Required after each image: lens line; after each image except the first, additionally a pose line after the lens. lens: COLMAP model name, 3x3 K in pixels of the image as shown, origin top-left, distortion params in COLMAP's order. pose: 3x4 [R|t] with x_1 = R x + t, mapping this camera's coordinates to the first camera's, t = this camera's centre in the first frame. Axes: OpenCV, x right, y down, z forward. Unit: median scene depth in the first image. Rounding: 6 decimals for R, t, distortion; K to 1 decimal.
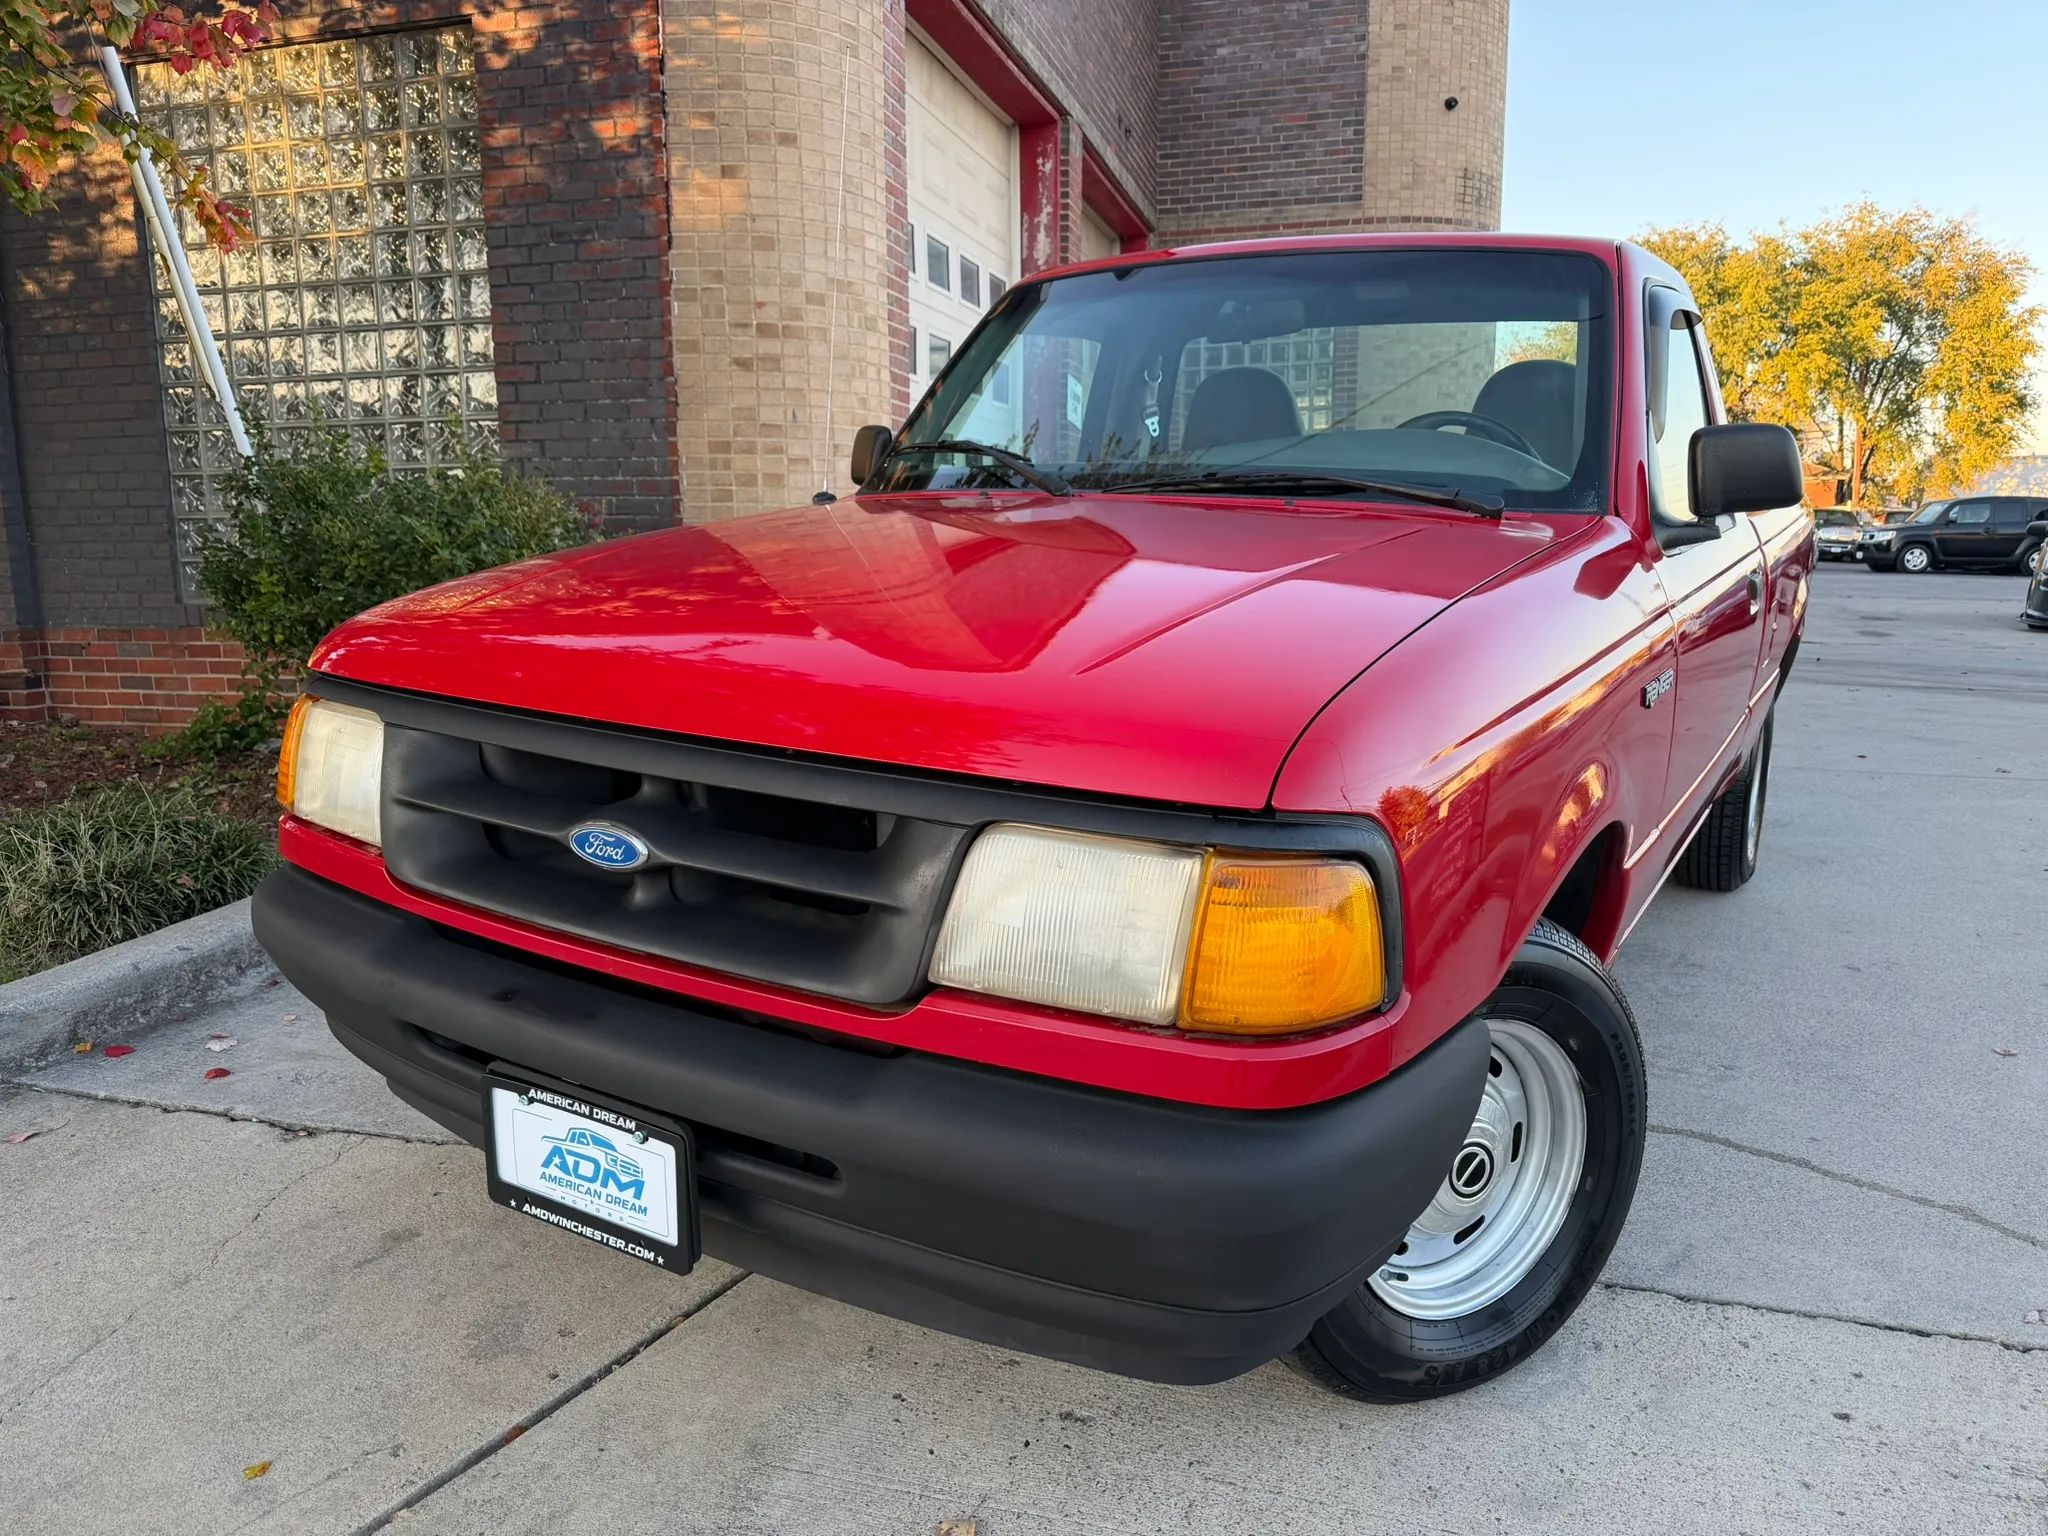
lens RADIAL K [[1442.4, 0, 1024.4], [0, 1442.4, 773.2], [0, 0, 1]] dist [0.020389, -0.033150]
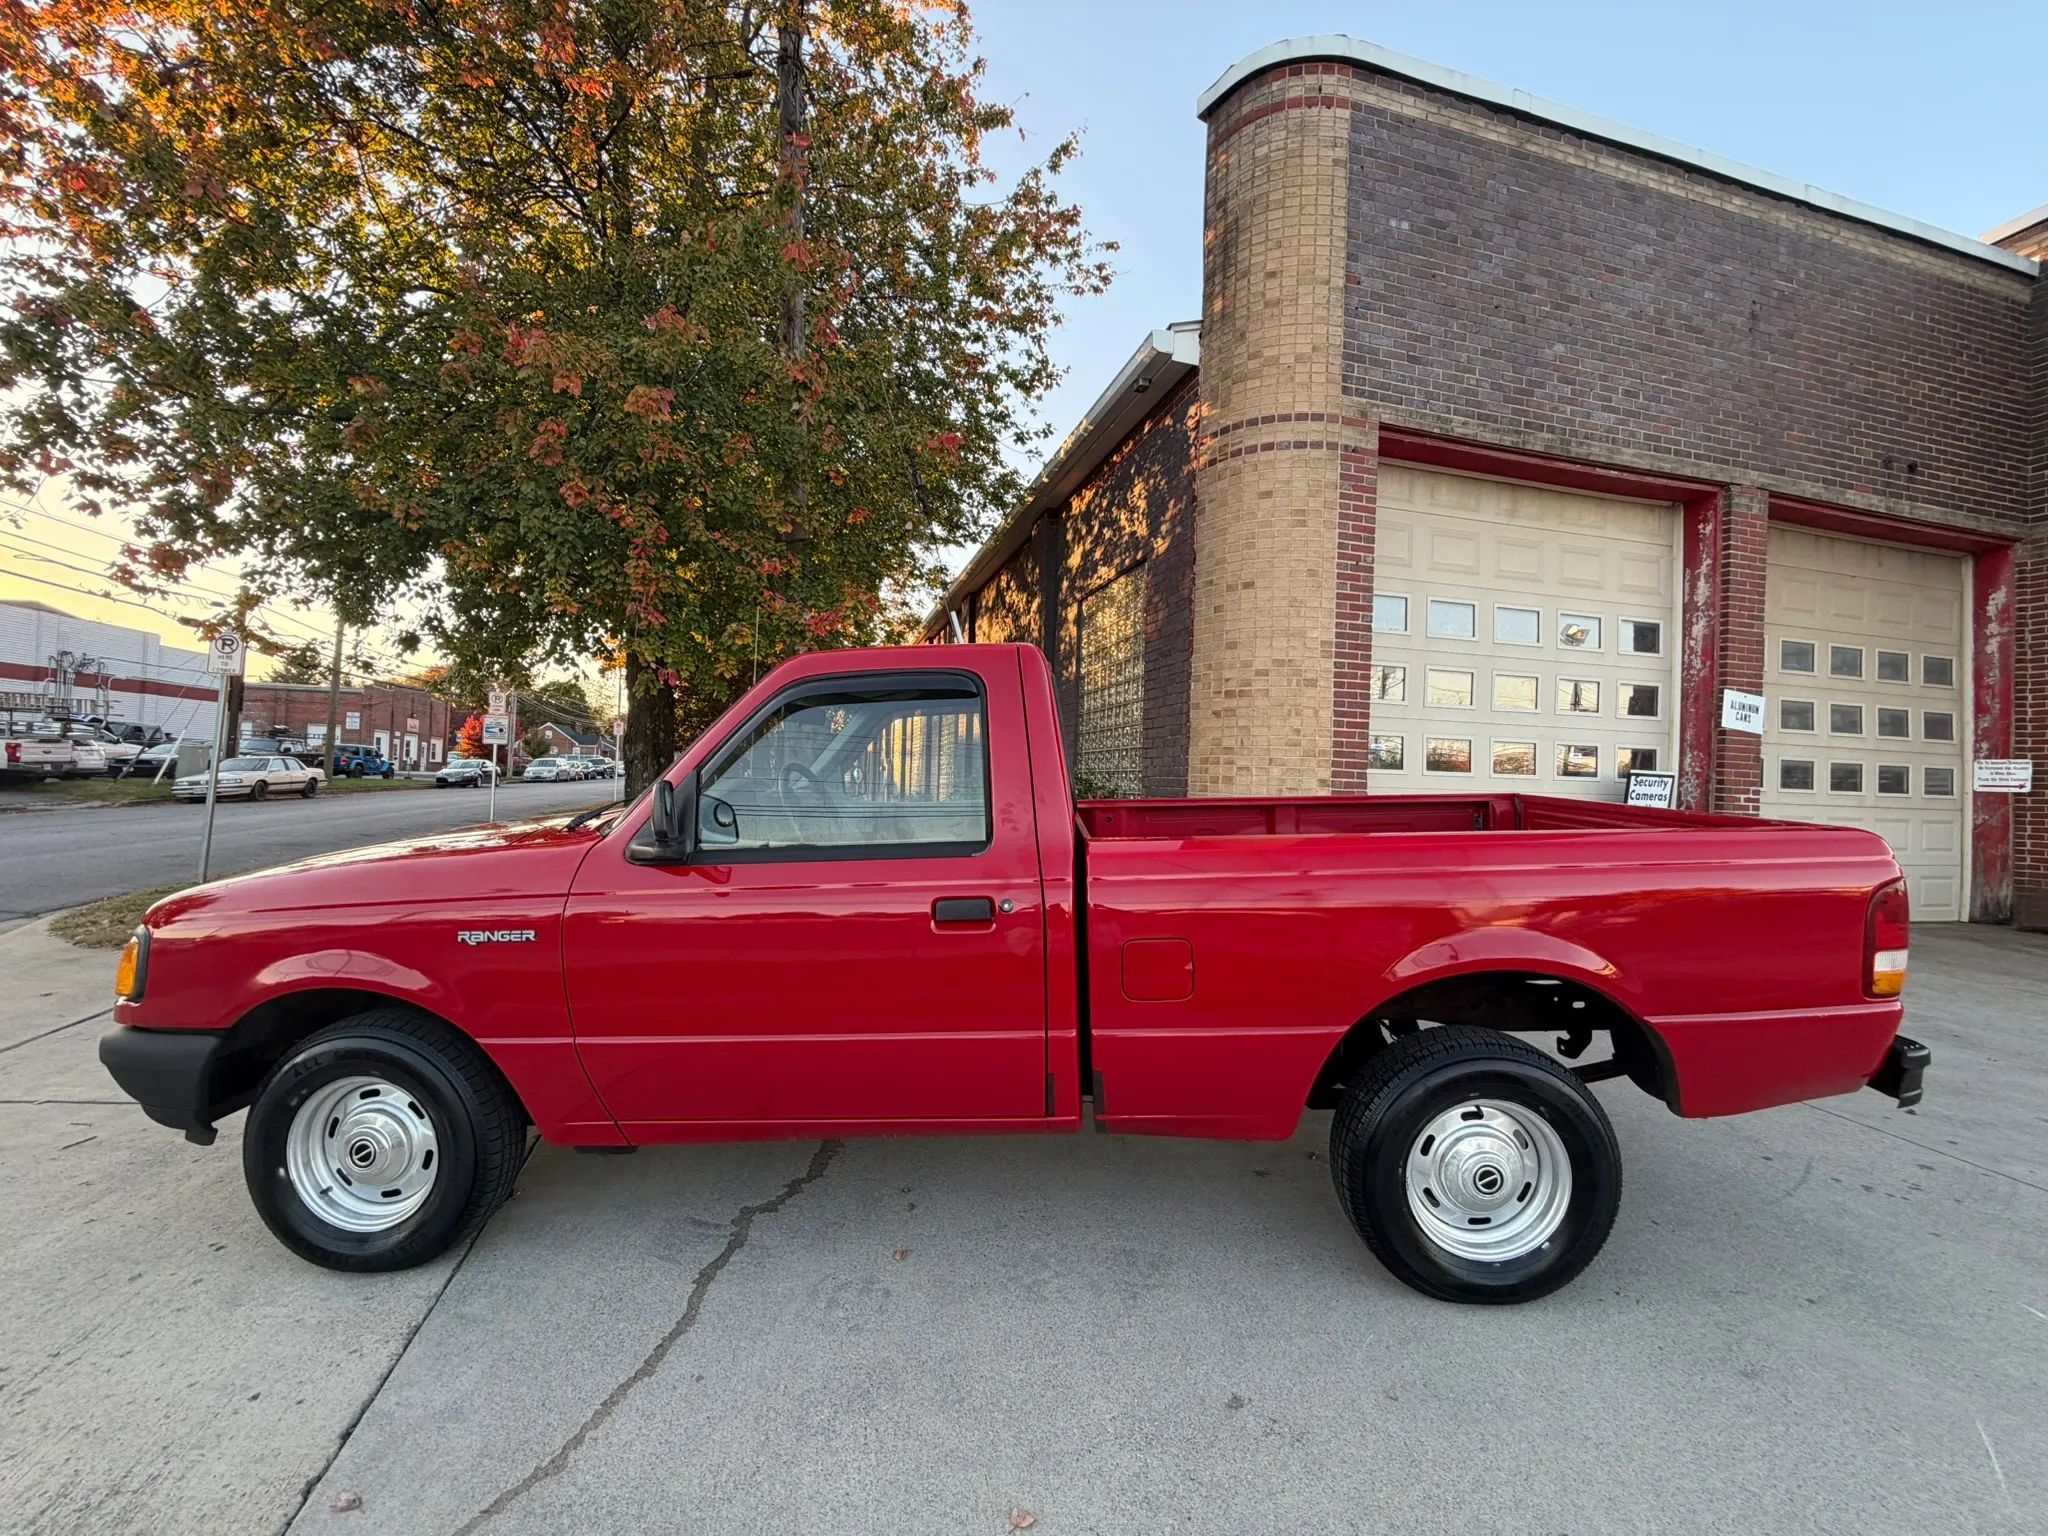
lens RADIAL K [[817.7, 0, 1038.6], [0, 817.7, 771.5], [0, 0, 1]] dist [-0.003309, 0.001335]
pose [[0.497715, 0.011717, -0.867261, 0.443584], [-0.176003, 0.980470, -0.087760, -0.076455], [0.849295, 0.196320, 0.490057, 0.291791]]
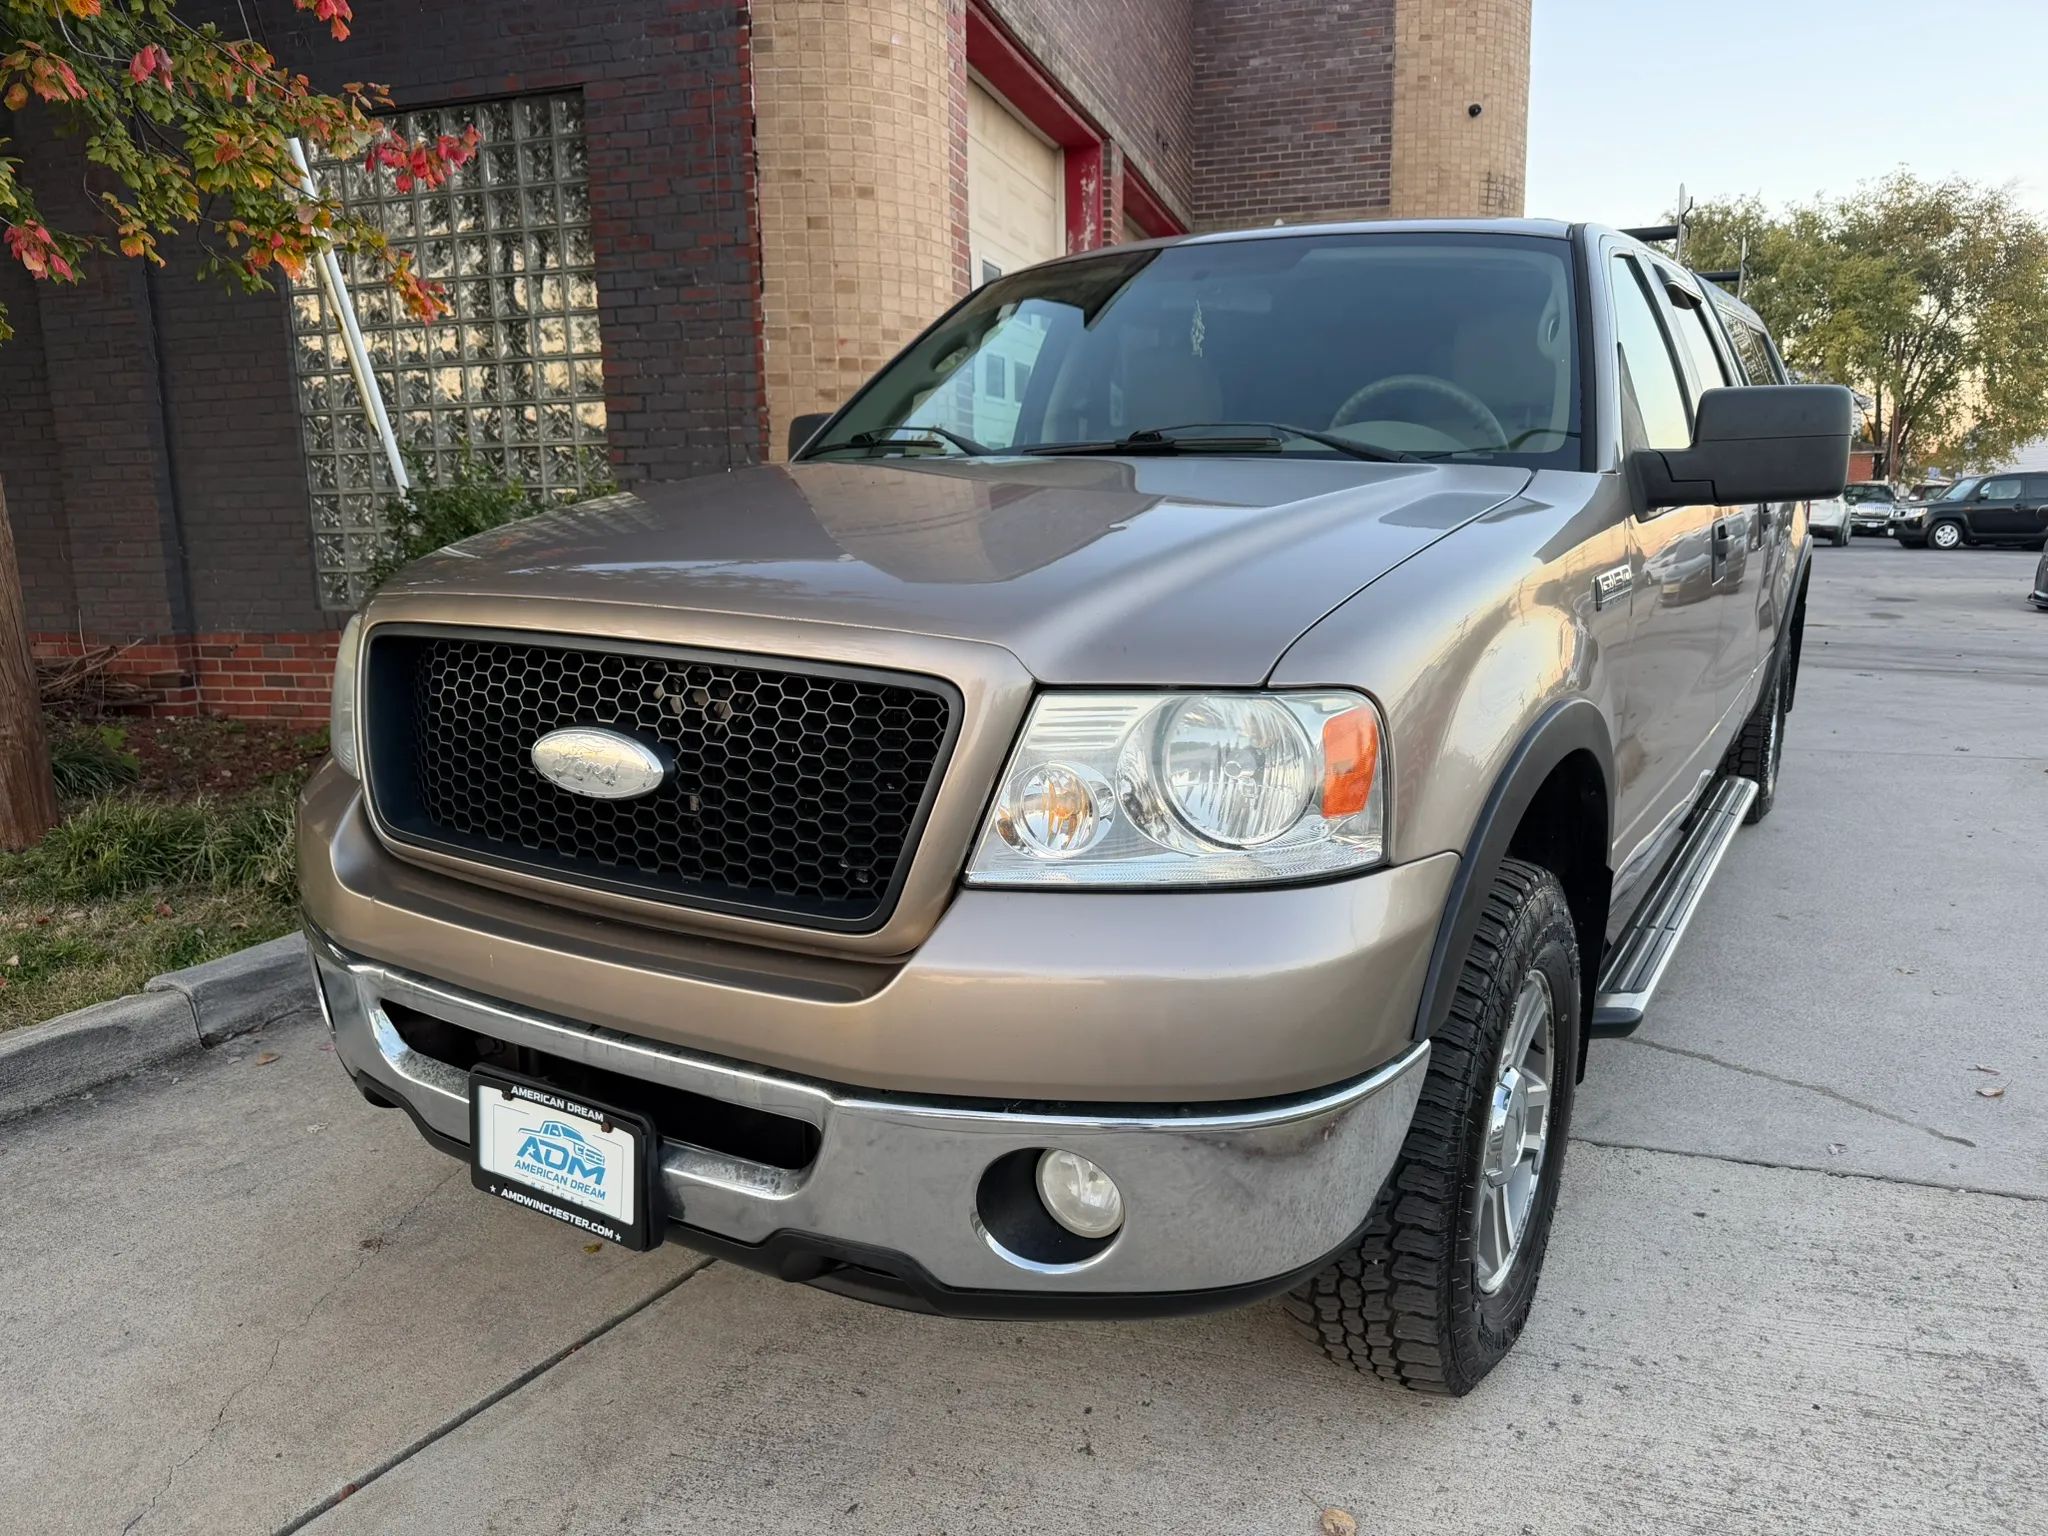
lens RADIAL K [[1442.4, 0, 1032.2], [0, 1442.4, 785.8], [0, 0, 1]] dist [0.020389, -0.033150]
pose [[0.999813, -0.006489, -0.018207, -0.014224], [0.006894, 0.999728, 0.022258, -0.002590], [0.018057, -0.022380, 0.999586, -0.101677]]
